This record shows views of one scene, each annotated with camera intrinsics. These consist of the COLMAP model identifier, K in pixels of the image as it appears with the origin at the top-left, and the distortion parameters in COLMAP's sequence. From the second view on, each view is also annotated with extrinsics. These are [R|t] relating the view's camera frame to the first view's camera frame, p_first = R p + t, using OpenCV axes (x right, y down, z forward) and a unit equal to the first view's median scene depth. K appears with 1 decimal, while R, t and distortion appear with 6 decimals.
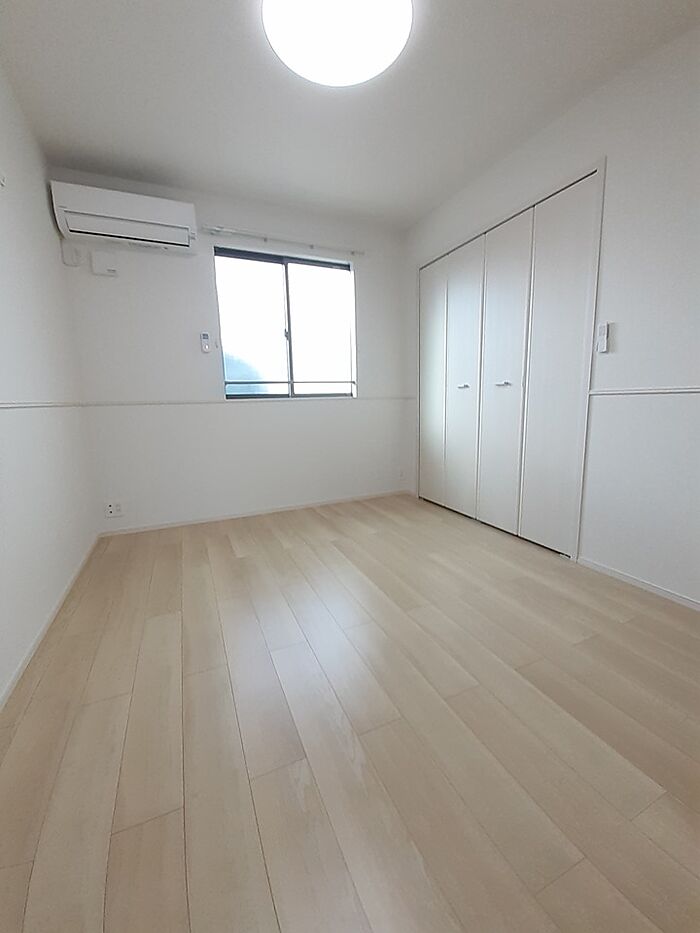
lens RADIAL K [[357.1, 0, 350.0], [0, 357.1, 466.5], [0, 0, 1]] dist [-0.052244, -0.000101]
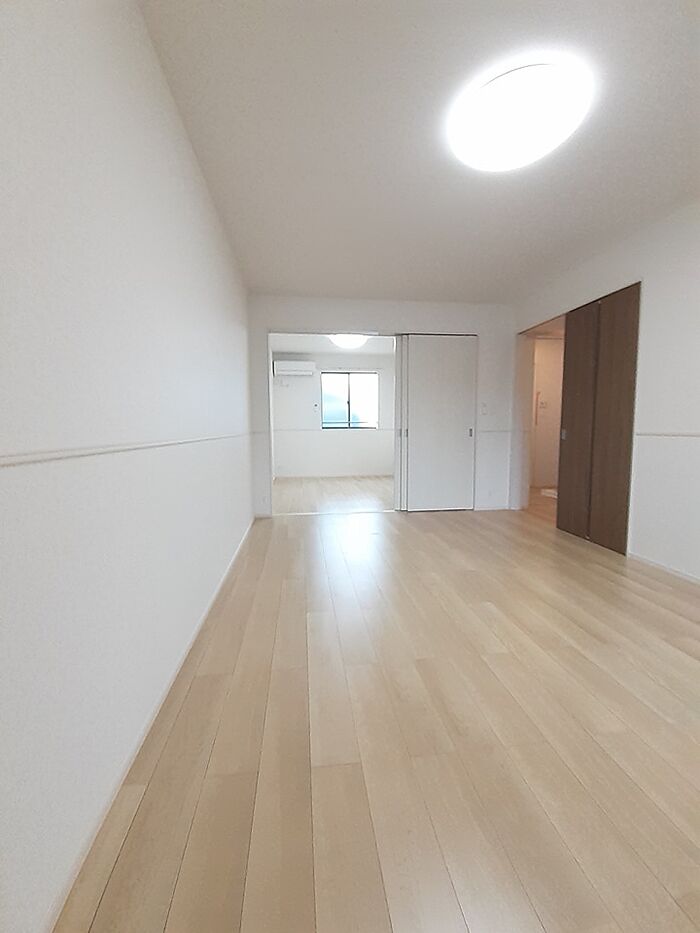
lens RADIAL K [[378.0, 0, 350.0], [0, 378.0, 466.5], [0, 0, 1]] dist [0.002102, -0.012262]
pose [[0.957965, 0.048748, -0.282714, 0.624594], [-0.072470, 0.994617, -0.074062, 0.268013], [0.277582, 0.091437, 0.956341, -1.528798]]
